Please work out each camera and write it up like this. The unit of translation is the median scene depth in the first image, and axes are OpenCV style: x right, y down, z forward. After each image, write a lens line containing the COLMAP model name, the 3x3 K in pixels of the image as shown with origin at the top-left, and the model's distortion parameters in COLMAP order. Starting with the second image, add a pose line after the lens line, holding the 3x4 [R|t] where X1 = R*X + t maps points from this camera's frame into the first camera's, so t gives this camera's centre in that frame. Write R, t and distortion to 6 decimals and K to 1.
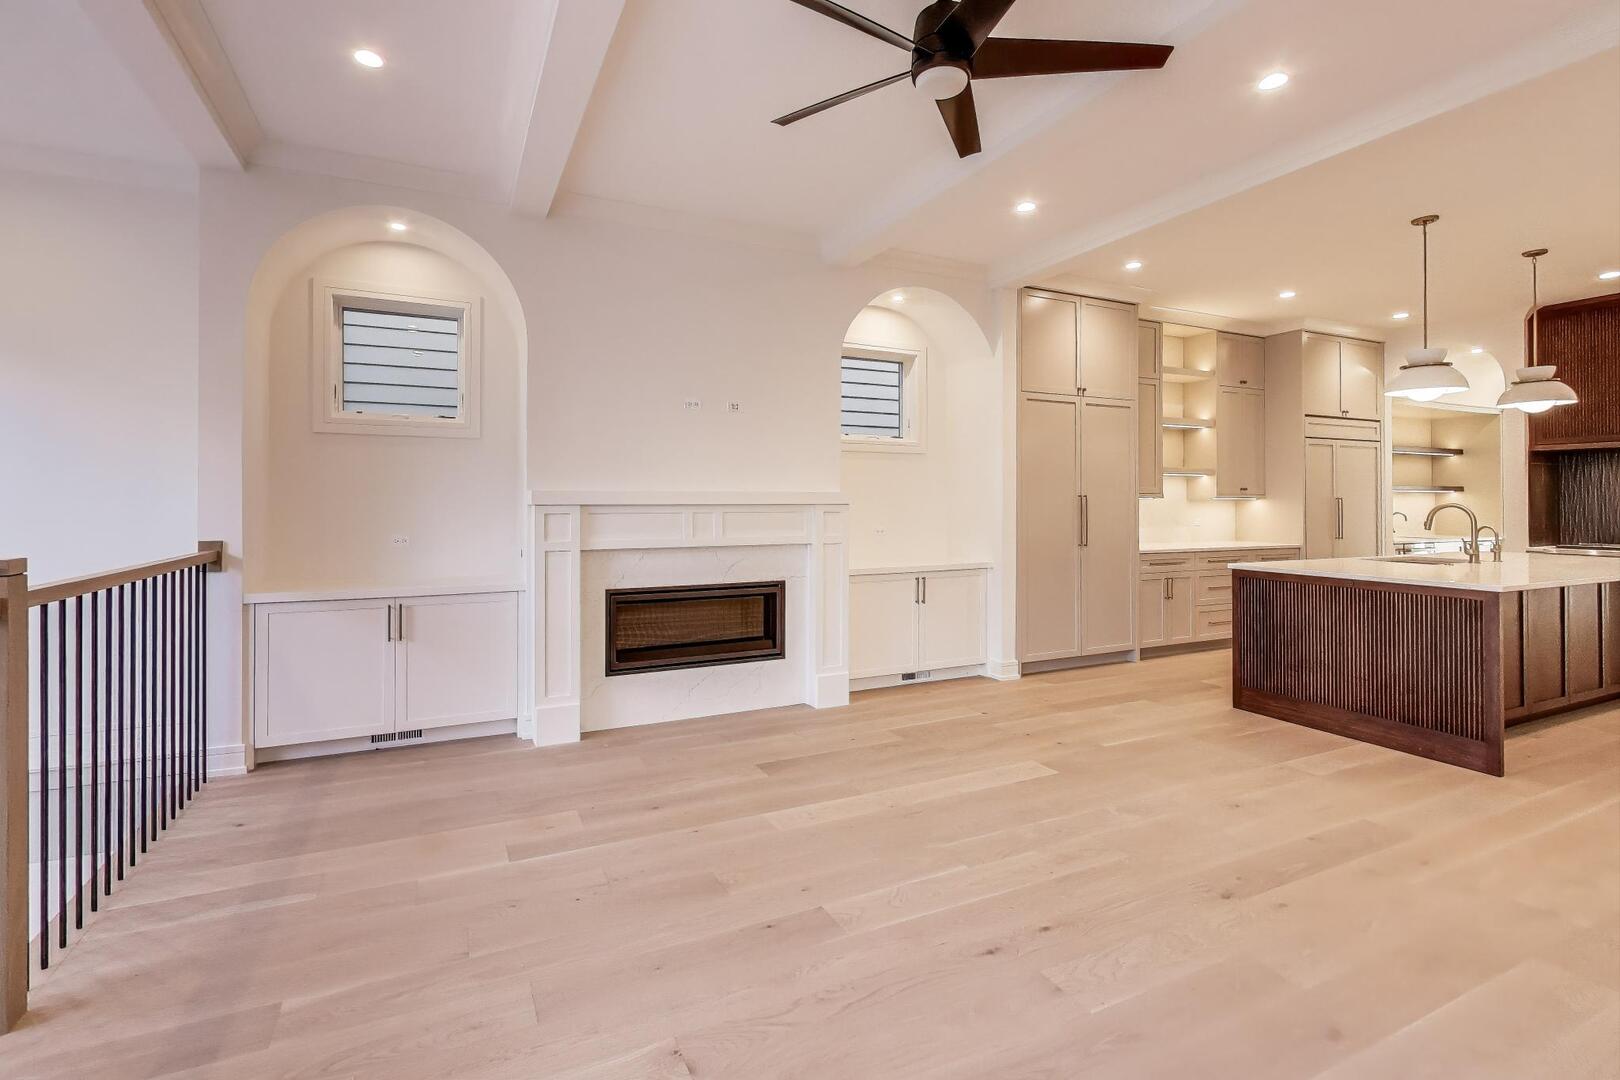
lens RADIAL K [[747.4, 0, 811.6], [0, 747.4, 505.5], [0, 0, 1]] dist [0.002348, 0.000433]
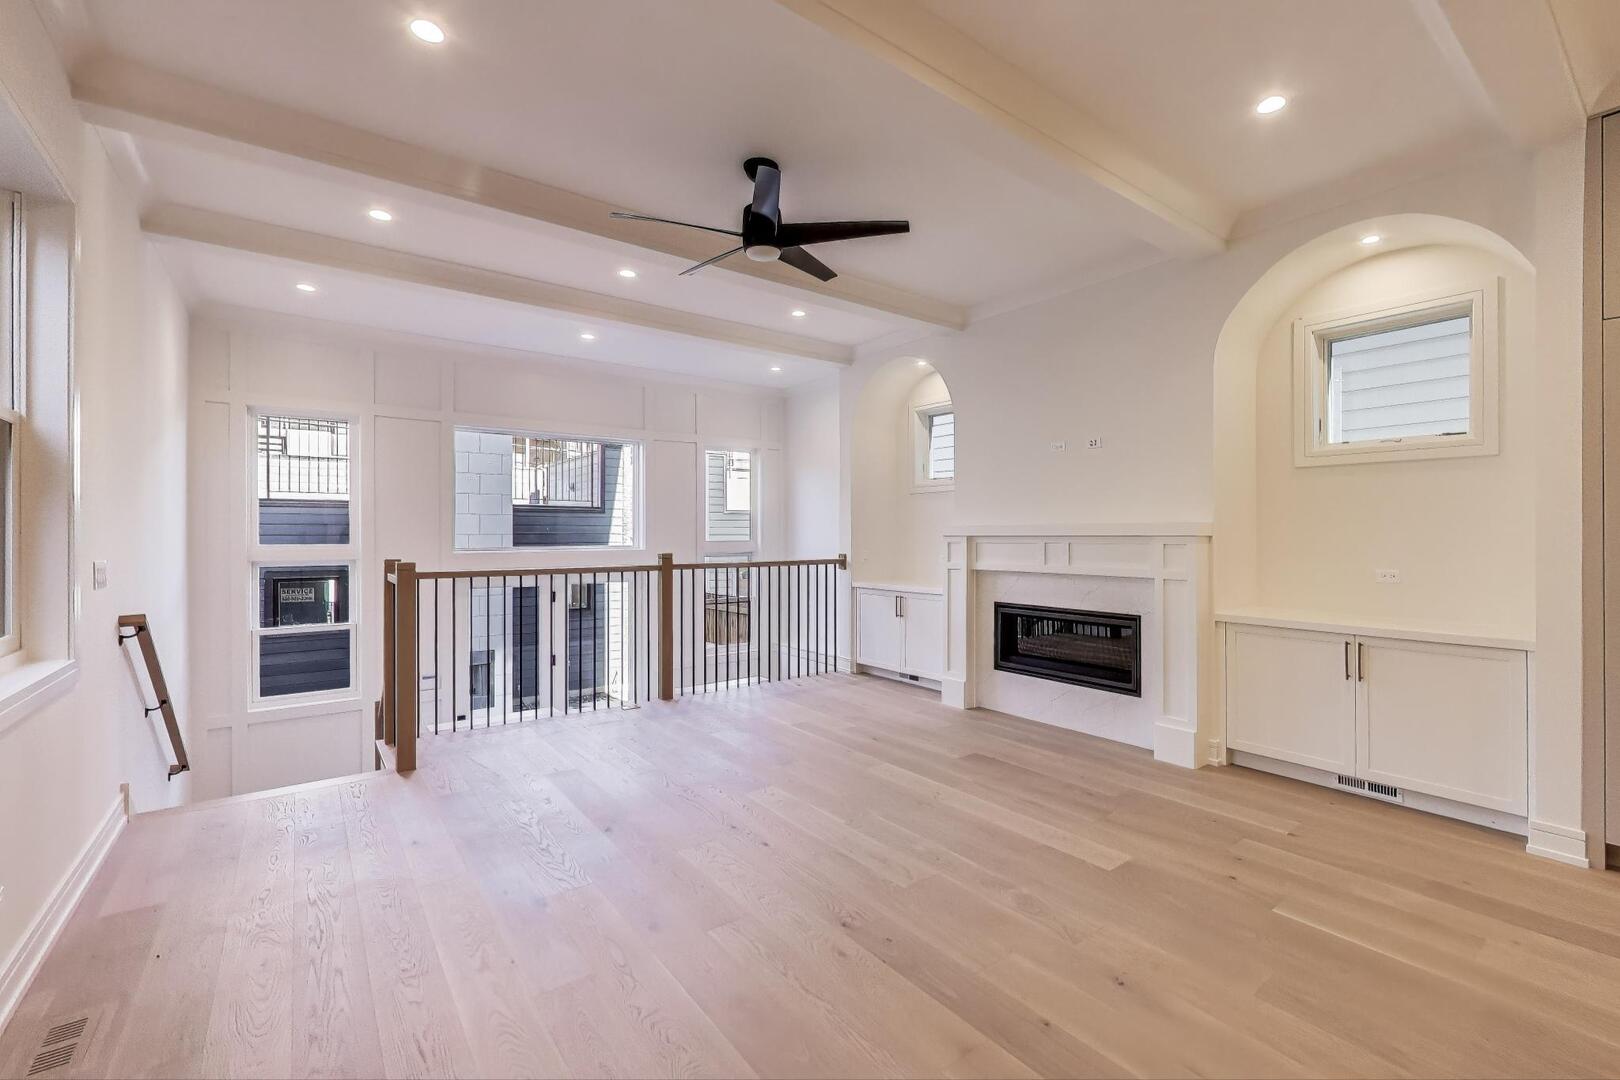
lens RADIAL K [[710.5, 0, 808.8], [0, 710.5, 530.8], [0, 0, 1]] dist [0.128895, -0.000012]
pose [[0.201587, -0.006468, -0.979449, 0.848096], [-0.003239, 0.999968, -0.007270, -0.000791], [0.979465, 0.004639, 0.201560, 0.418360]]
